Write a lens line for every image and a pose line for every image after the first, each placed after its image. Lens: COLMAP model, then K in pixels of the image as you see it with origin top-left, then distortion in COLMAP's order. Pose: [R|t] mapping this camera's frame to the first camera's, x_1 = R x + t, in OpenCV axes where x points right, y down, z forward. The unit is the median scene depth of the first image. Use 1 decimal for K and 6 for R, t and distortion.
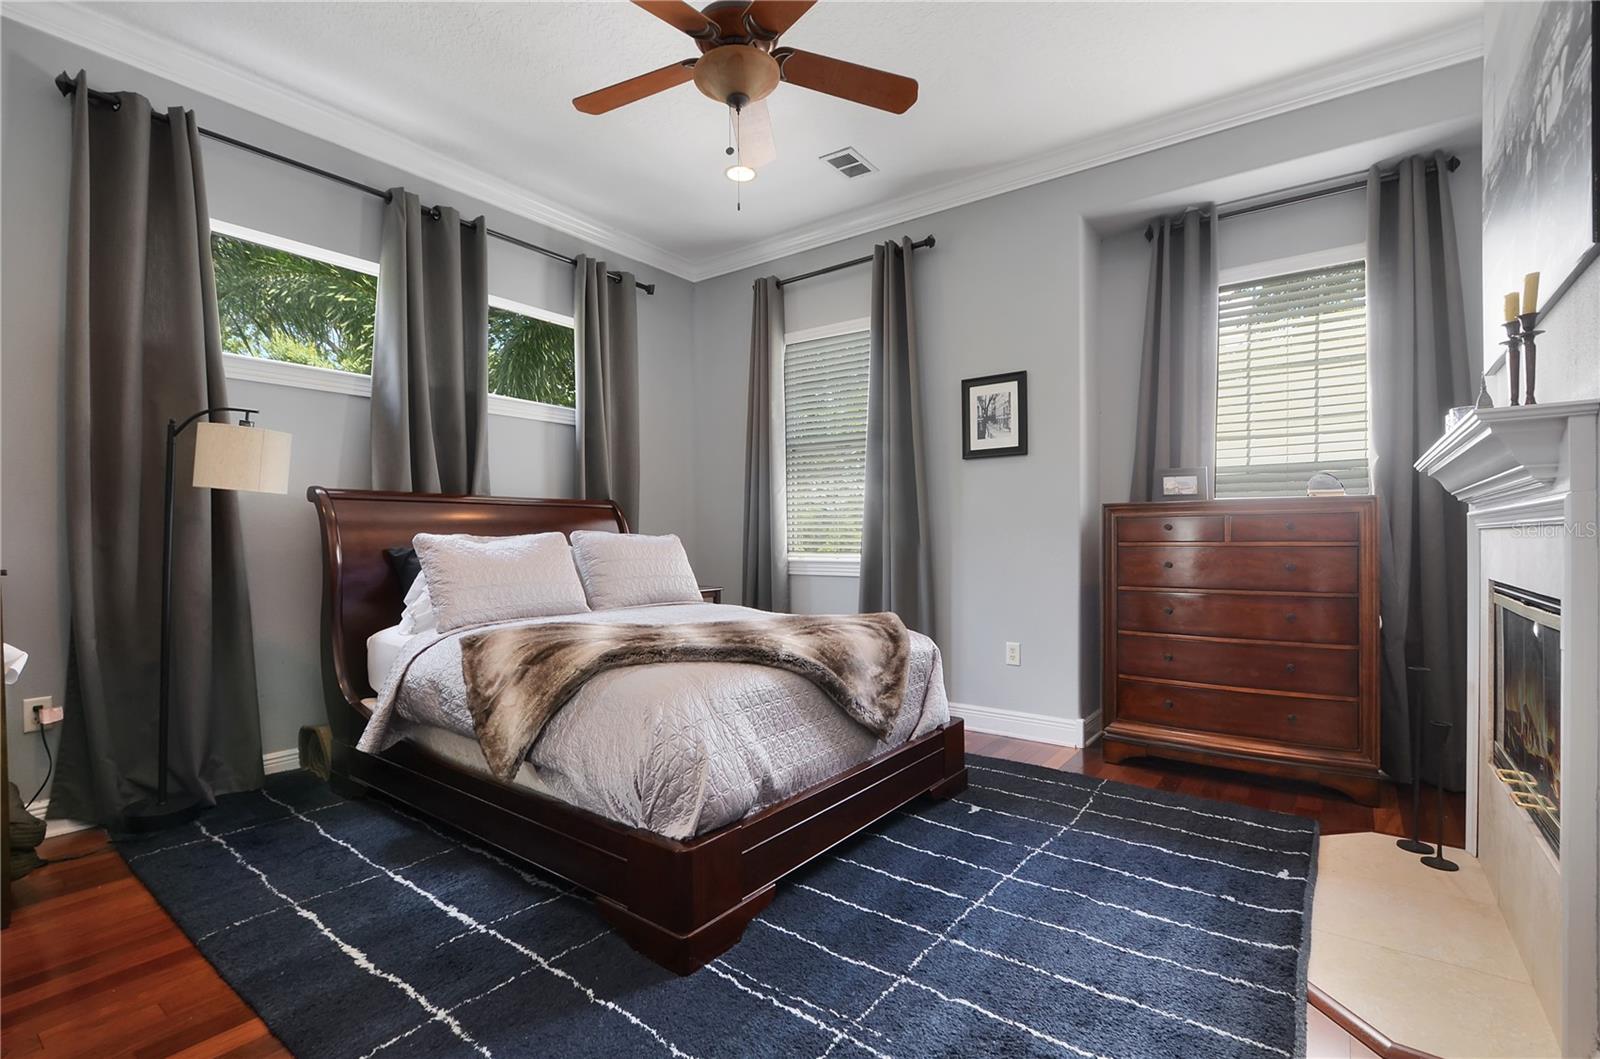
lens RADIAL K [[729.7, 0, 796.6], [0, 729.7, 554.1], [0, 0, 1]] dist [-0.000539, -0.000155]
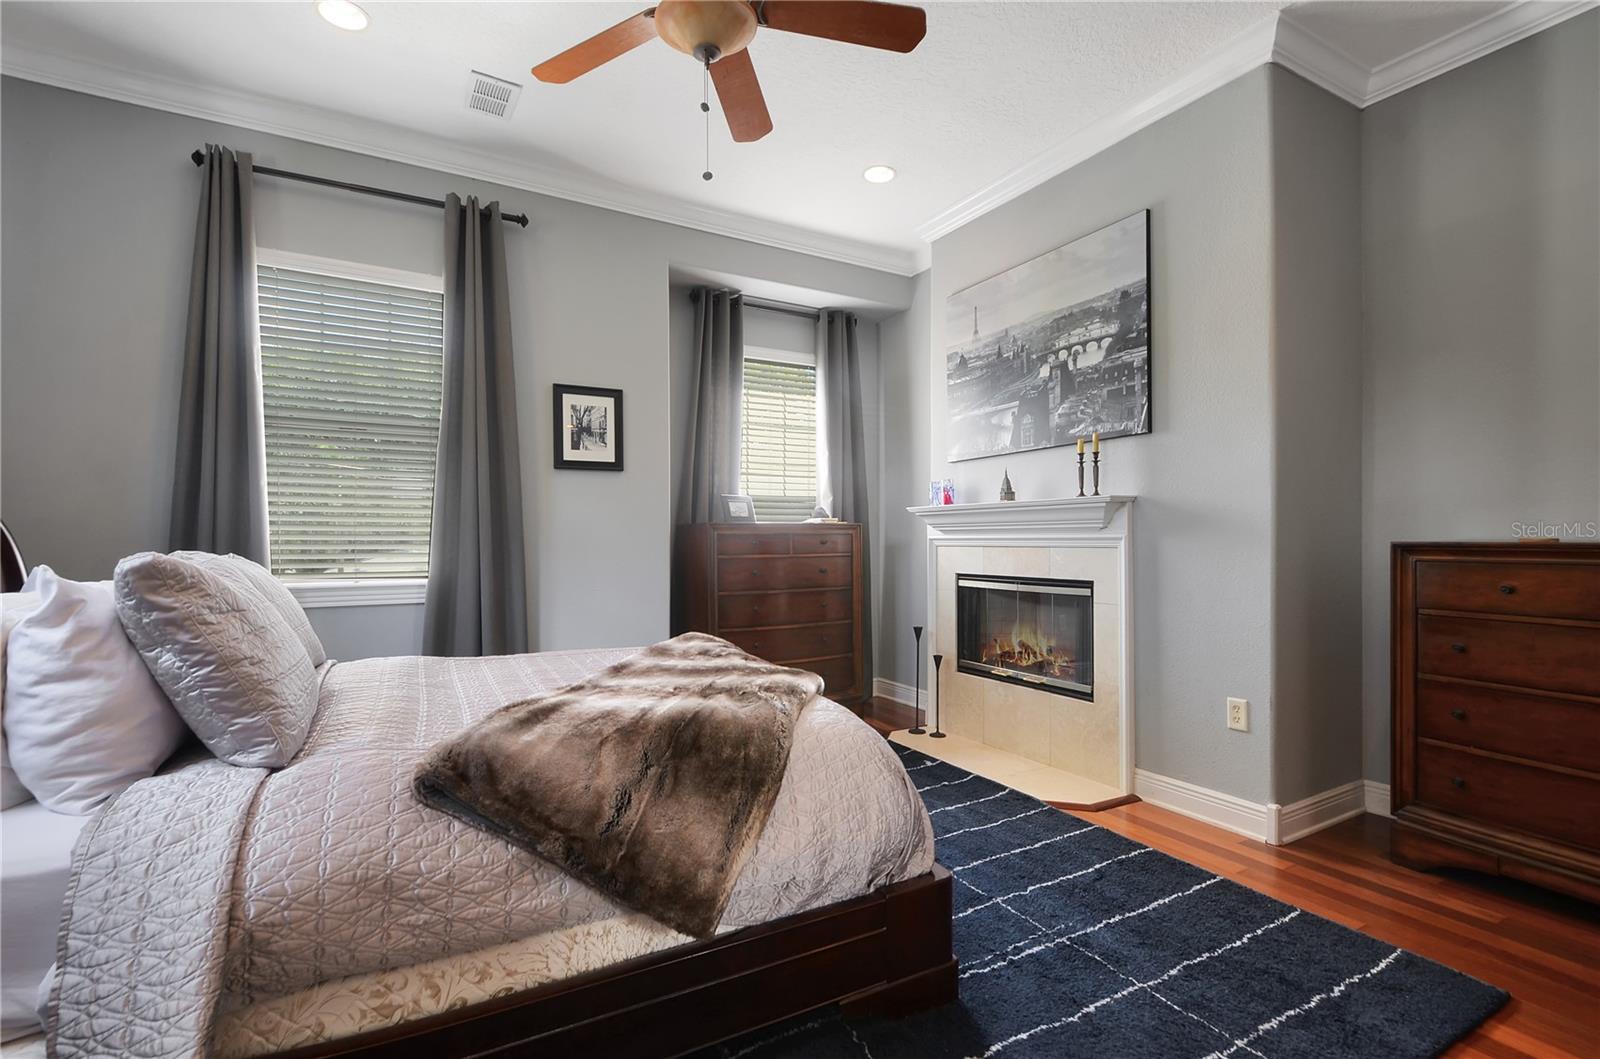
lens RADIAL K [[744.2, 0, 797.7], [0, 744.2, 543.5], [0, 0, 1]] dist [0.000057, -0.000187]
pose [[0.392522, -0.004863, 0.919730, -0.548350], [0.023228, 0.999719, -0.004627, -0.023679], [-0.919449, 0.023180, 0.392525, 0.359221]]
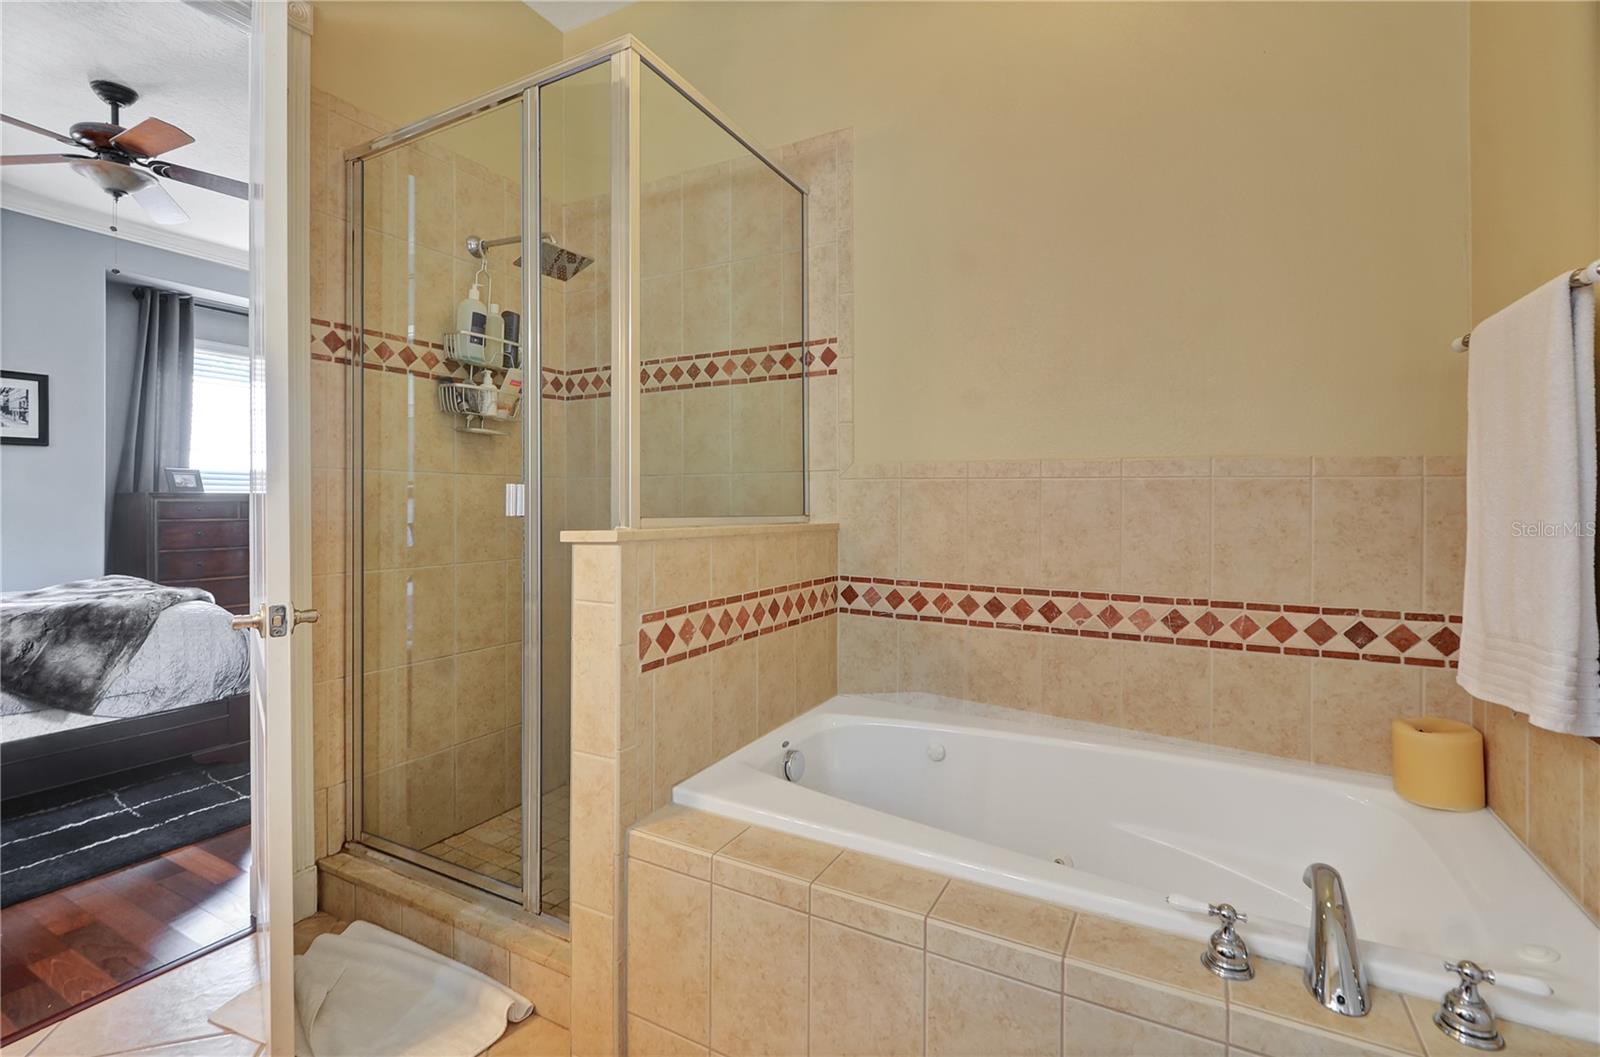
lens RADIAL K [[729.4, 0, 795.2], [0, 729.4, 513.1], [0, 0, 1]] dist [-0.001991, -0.000598]
pose [[-0.144059, -0.005230, 0.989555, -1.013382], [0.019404, 0.999779, 0.008109, -0.013754], [-0.989379, 0.020369, -0.143926, -0.024168]]
